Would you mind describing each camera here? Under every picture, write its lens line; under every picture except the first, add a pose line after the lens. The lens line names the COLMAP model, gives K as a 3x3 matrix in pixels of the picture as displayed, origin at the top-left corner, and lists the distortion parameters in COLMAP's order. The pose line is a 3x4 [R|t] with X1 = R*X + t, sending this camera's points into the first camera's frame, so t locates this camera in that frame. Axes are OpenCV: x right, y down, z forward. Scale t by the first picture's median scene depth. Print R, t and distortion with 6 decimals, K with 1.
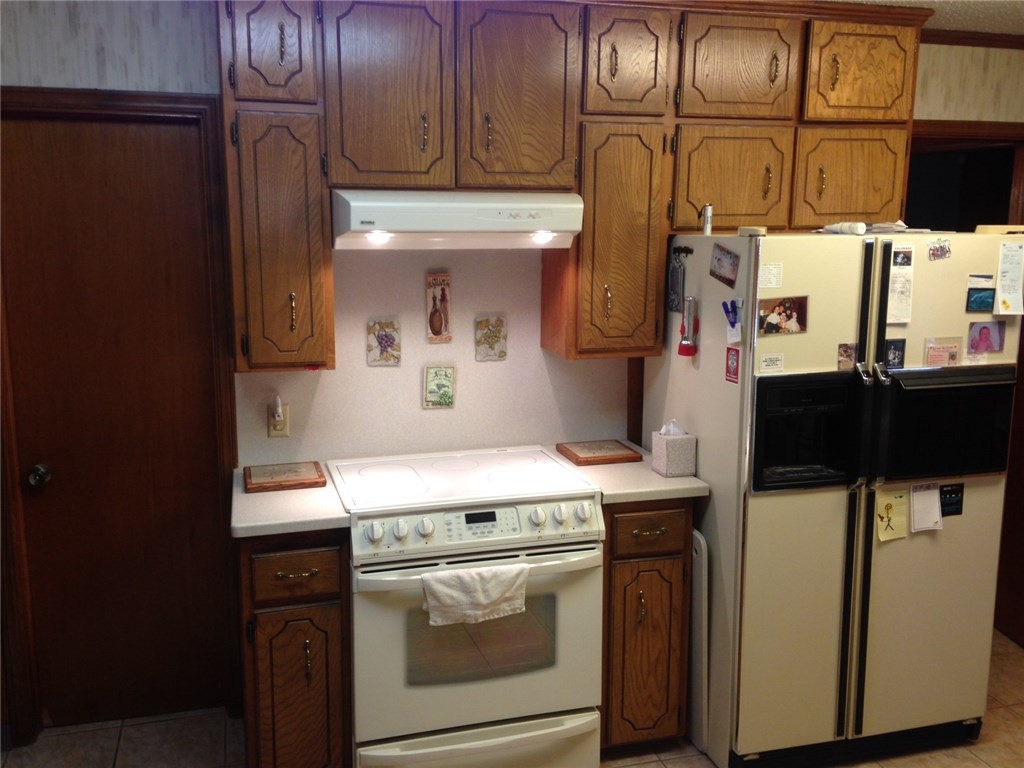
lens RADIAL K [[949.8, 0, 480.9], [0, 949.8, 381.4], [0, 0, 1]] dist [0.109200, 0.000000]
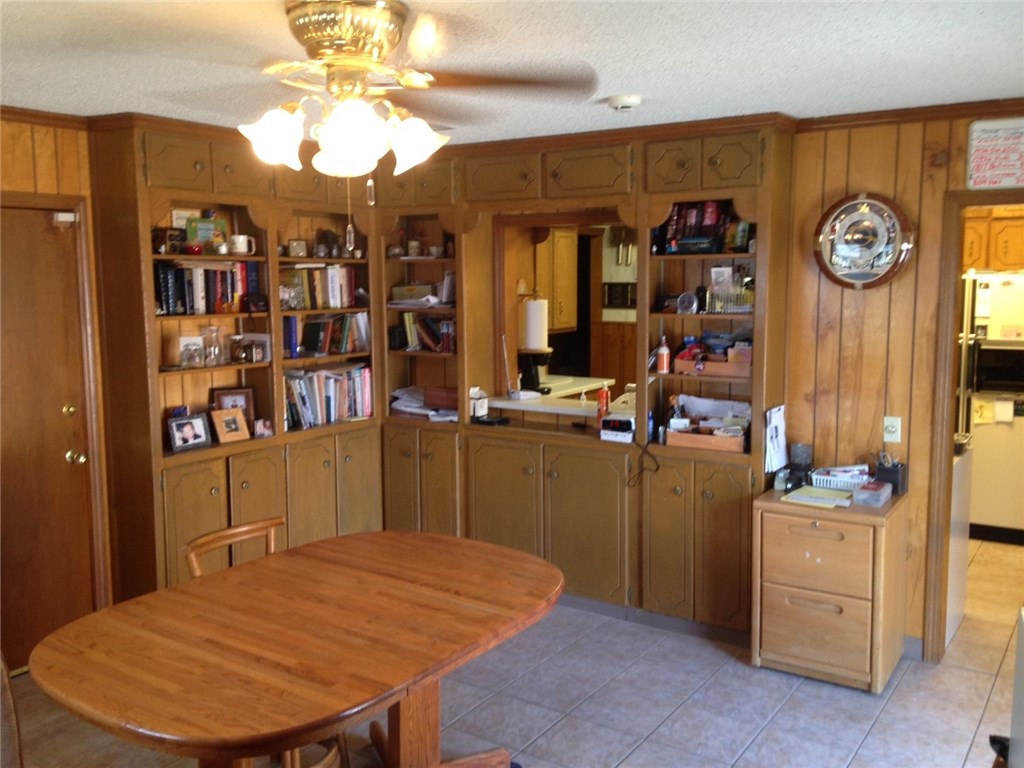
lens RADIAL K [[949.8, 0, 486.9], [0, 949.8, 382.4], [0, 0, 1]] dist [0.109200, 0.000000]
pose [[0.658419, 0.080627, -0.748320, 1.254311], [-0.116373, 0.993195, 0.004618, 0.186965], [0.743600, 0.084044, 0.663321, -1.136519]]
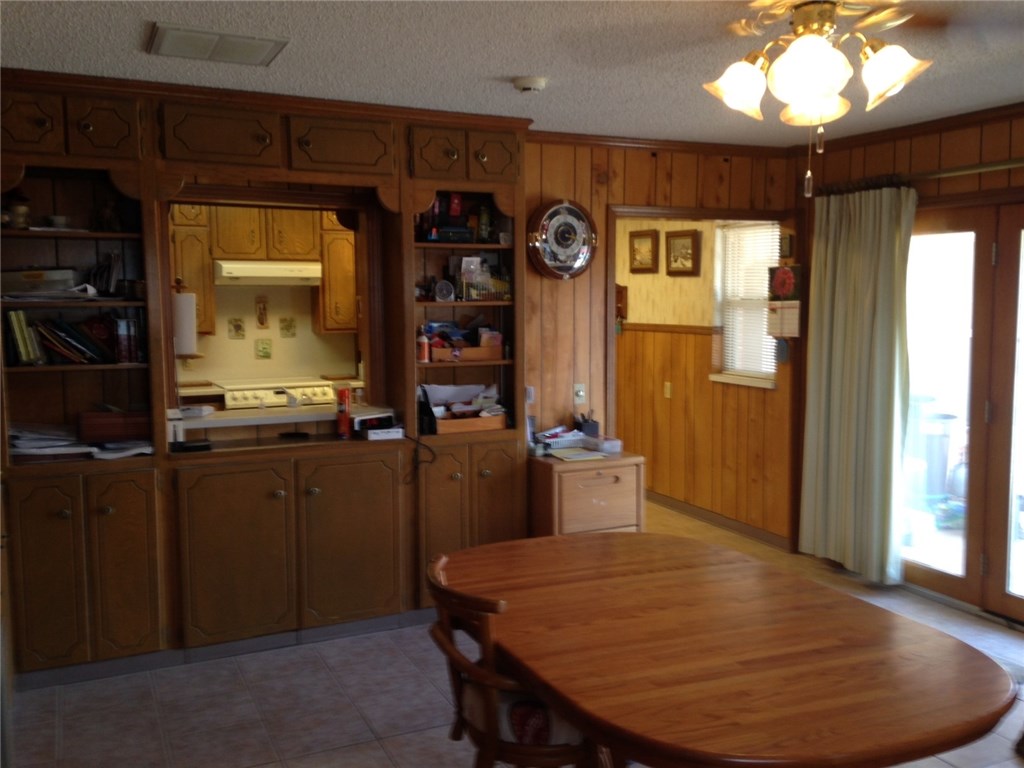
lens RADIAL K [[949.8, 0, 517.9], [0, 949.8, 382.5], [0, 0, 1]] dist [0.109200, 0.000000]
pose [[0.981361, -0.025146, 0.190519, 0.121520], [0.039338, 0.996695, -0.071076, 0.293340], [-0.188102, 0.077246, 0.979107, -1.417104]]
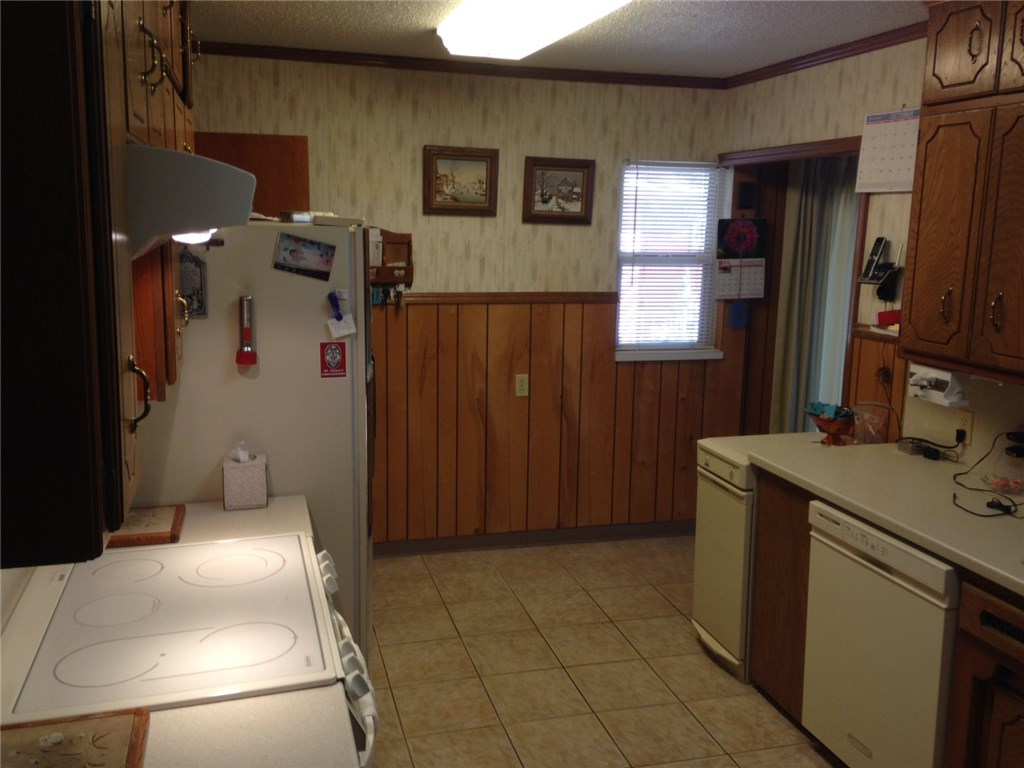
lens RADIAL K [[949.8, 0, 513.8], [0, 949.8, 383.4], [0, 0, 1]] dist [0.109200, 0.000000]
pose [[-0.033278, -0.173912, 0.984199, -0.694526], [0.148658, 0.972929, 0.176947, -0.137097], [-0.988329, 0.152197, -0.006524, 0.831724]]
